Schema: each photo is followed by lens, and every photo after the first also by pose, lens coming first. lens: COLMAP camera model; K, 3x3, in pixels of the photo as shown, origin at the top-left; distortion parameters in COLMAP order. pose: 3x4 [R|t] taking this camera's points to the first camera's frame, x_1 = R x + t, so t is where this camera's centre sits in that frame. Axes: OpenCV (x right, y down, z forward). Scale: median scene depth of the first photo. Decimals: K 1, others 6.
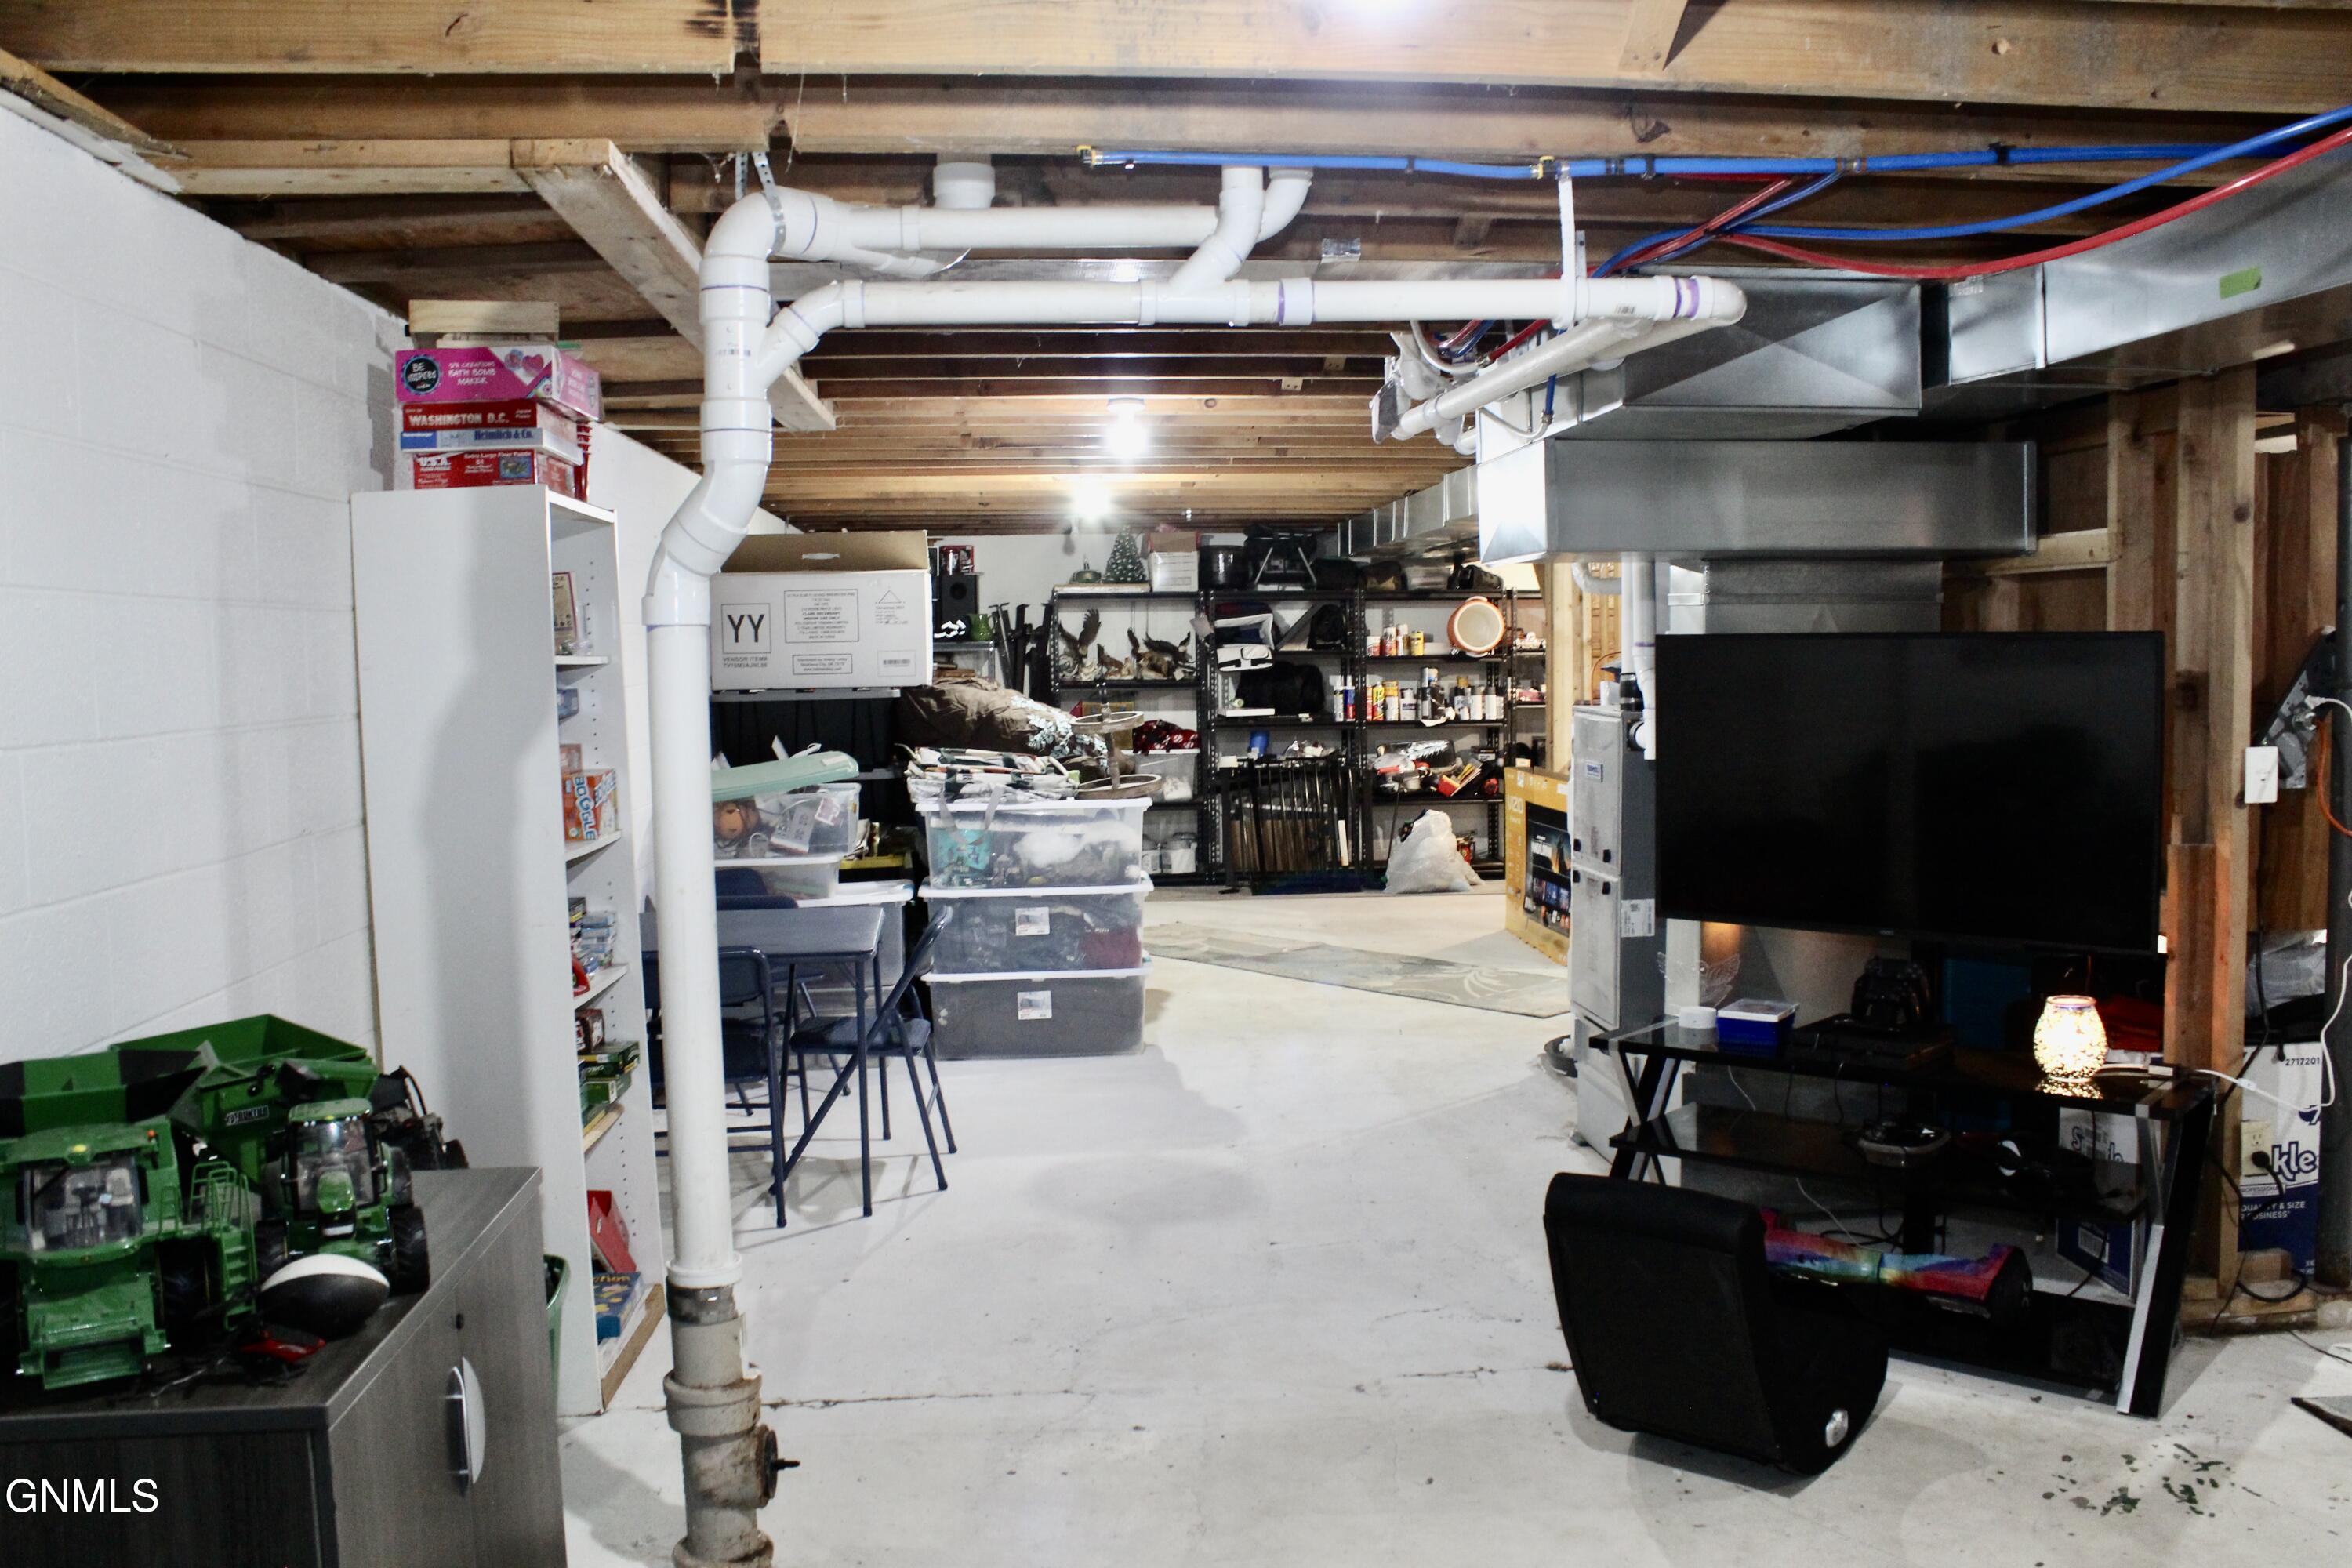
lens RADIAL K [[1967.3, 0, 1176.0], [0, 1967.3, 784.0], [0, 0, 1]] dist [-0.166123, 0.138791]
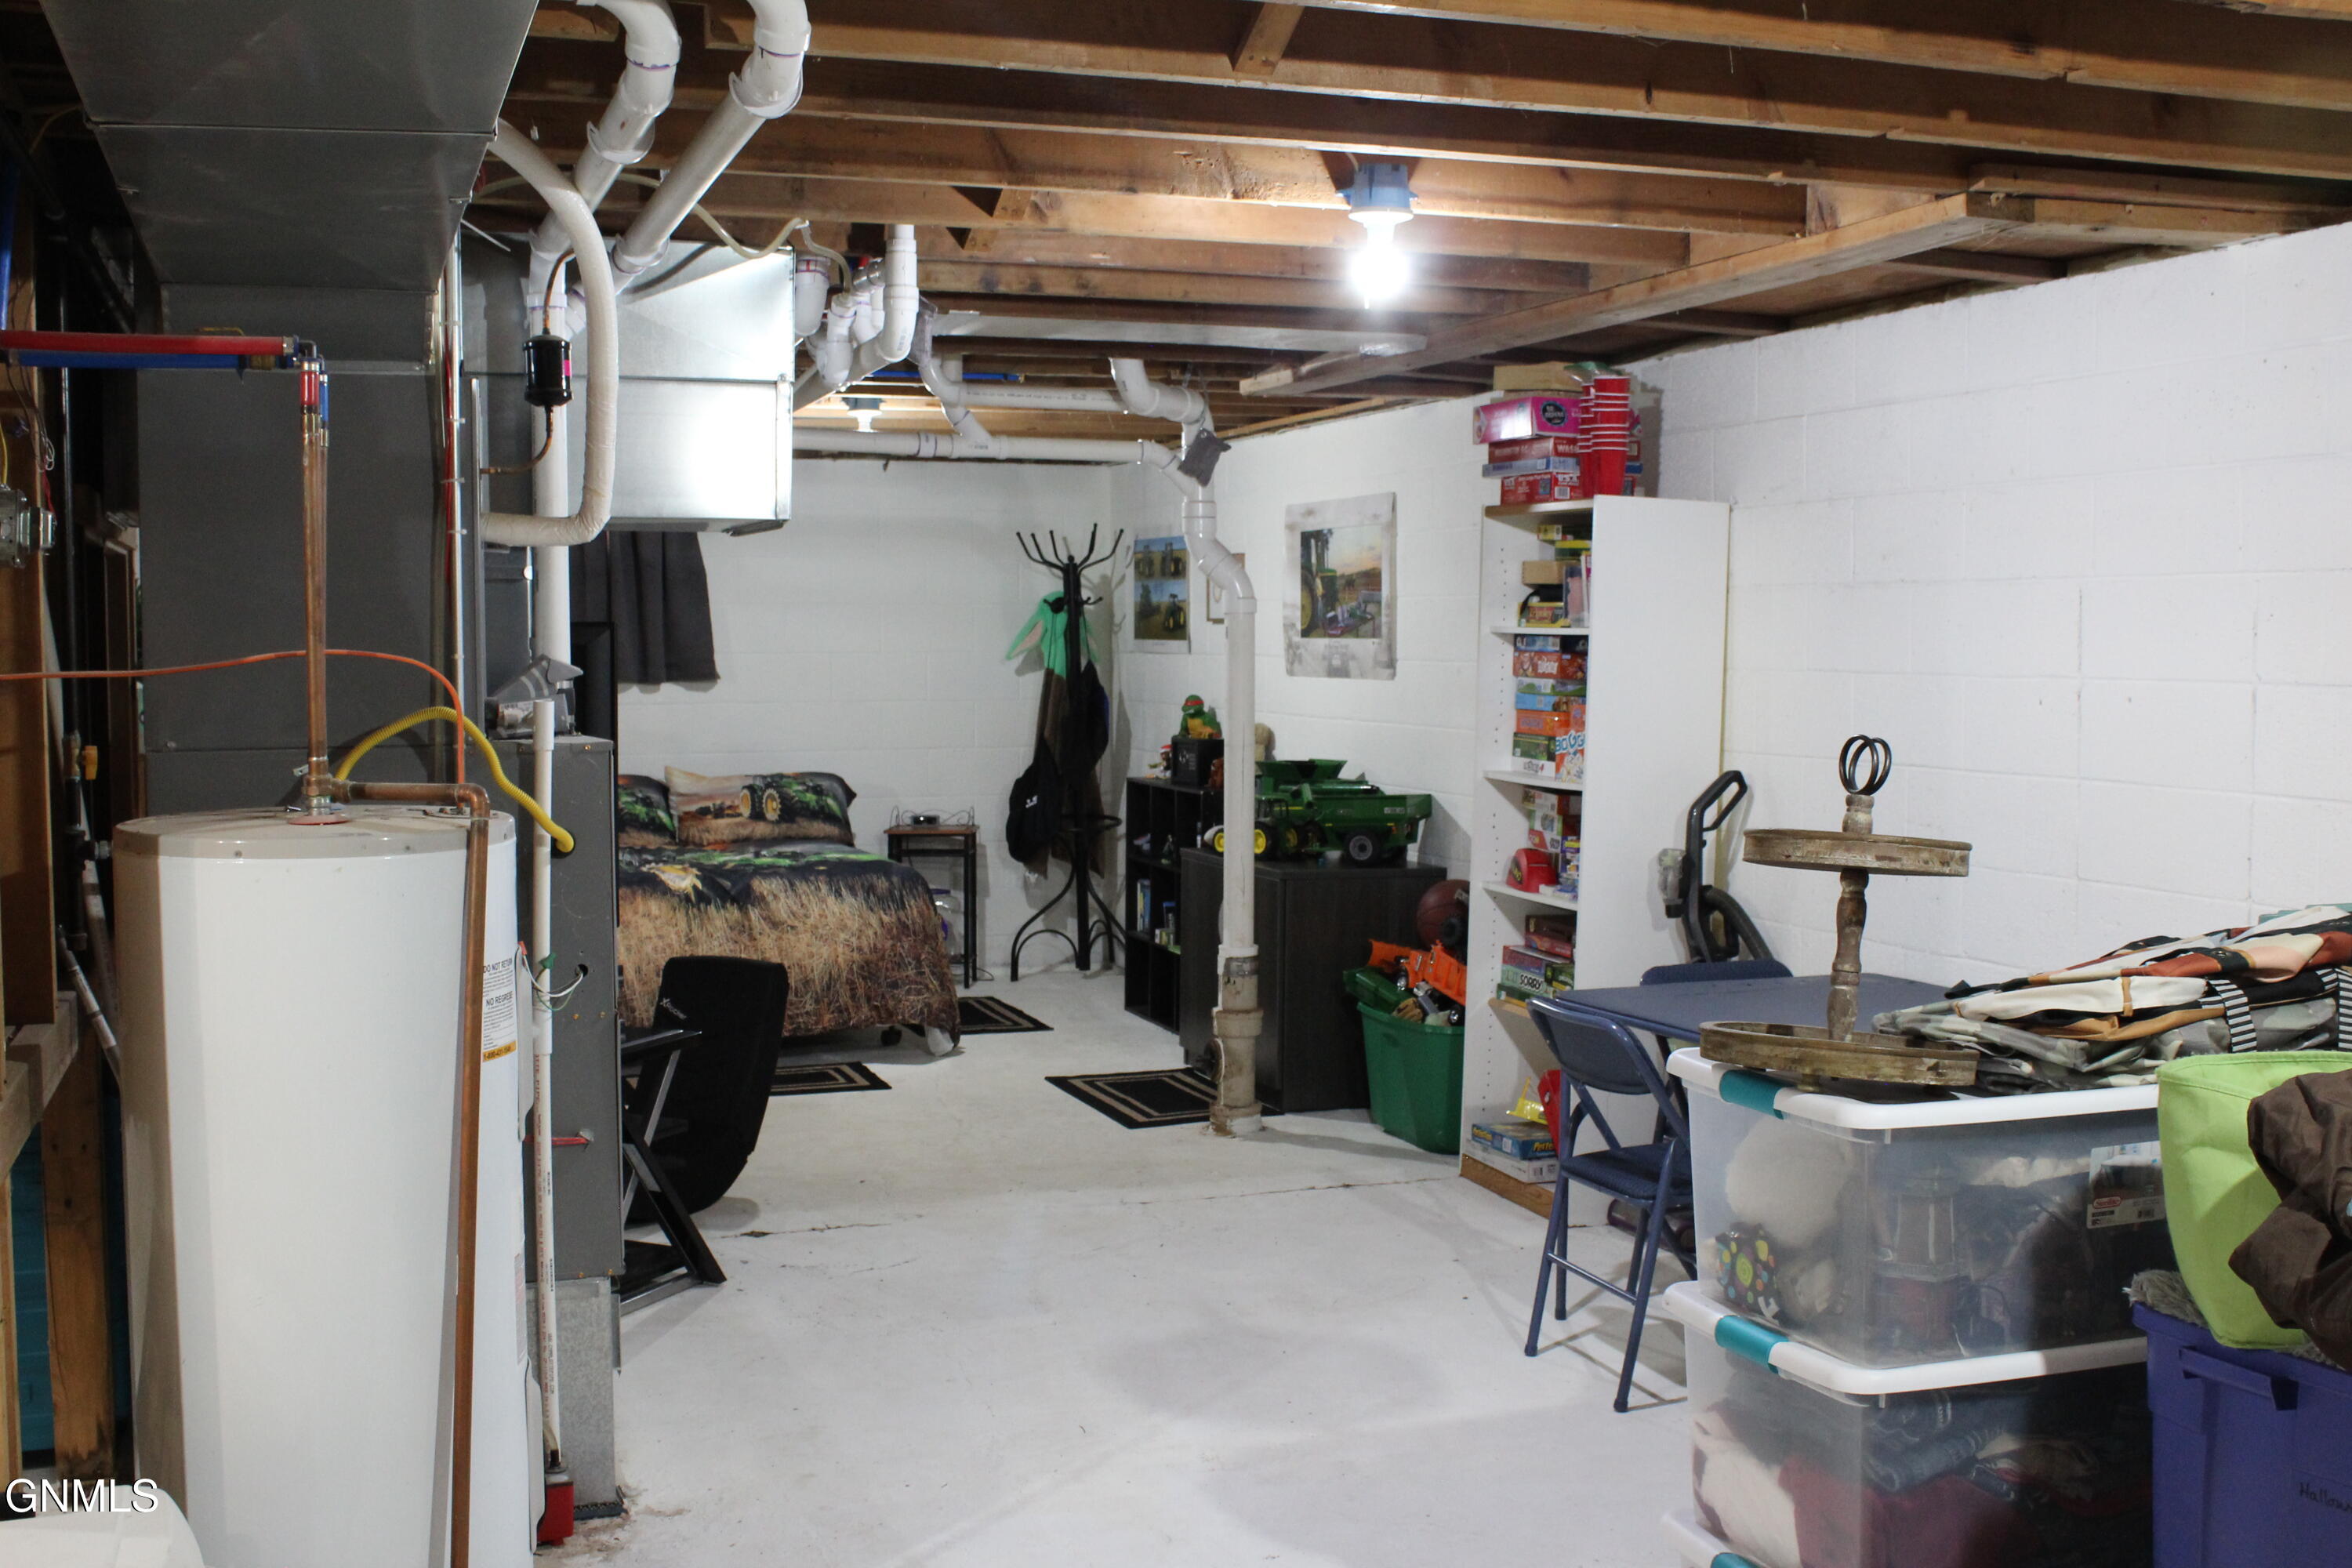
lens RADIAL K [[2494.6, 0, 1176.0], [0, 2494.6, 784.0], [0, 0, 1]] dist [-0.005619, -0.002454]
pose [[-0.965496, 0.028047, -0.258903, 0.345794], [-0.005421, 0.991803, 0.127658, -0.176356], [0.260362, 0.124657, -0.957430, 2.557569]]
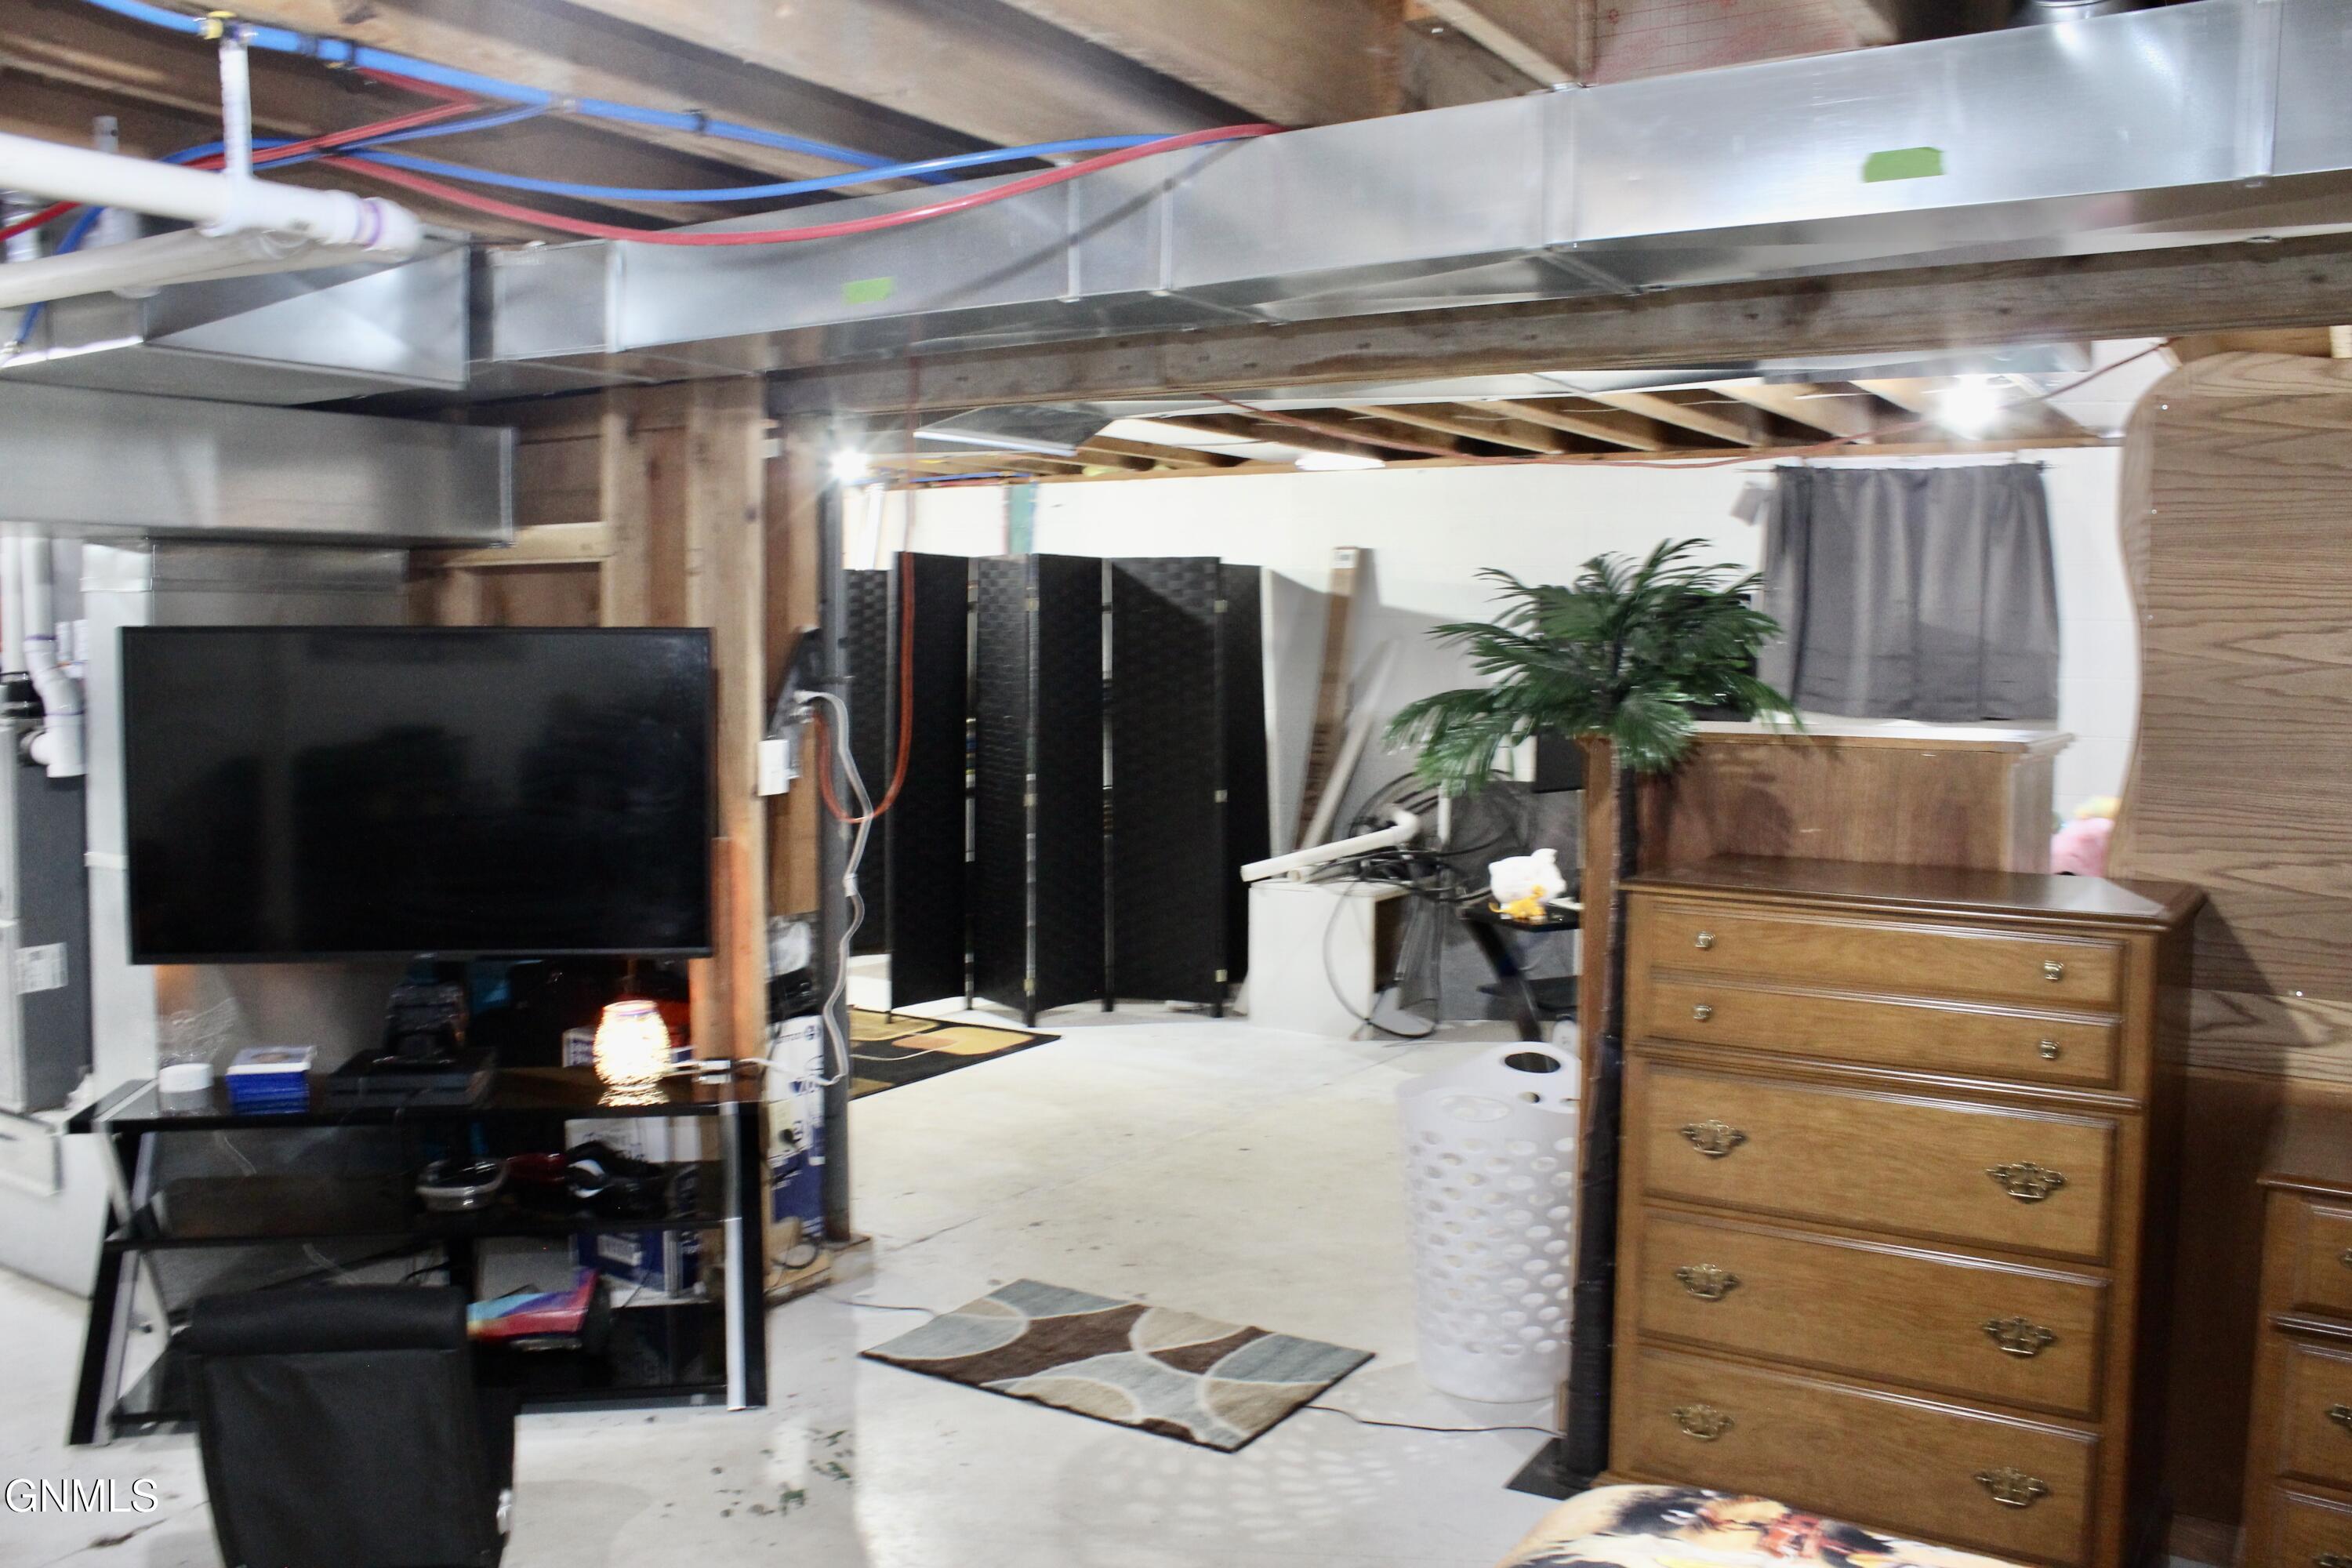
lens RADIAL K [[1967.3, 0, 1176.0], [0, 1967.3, 784.0], [0, 0, 1]] dist [-0.166123, 0.138791]
pose [[0.603083, -0.041562, 0.796595, -0.144055], [0.038955, 0.998985, 0.022630, -0.011401], [-0.796727, 0.017383, 0.604090, 0.176304]]
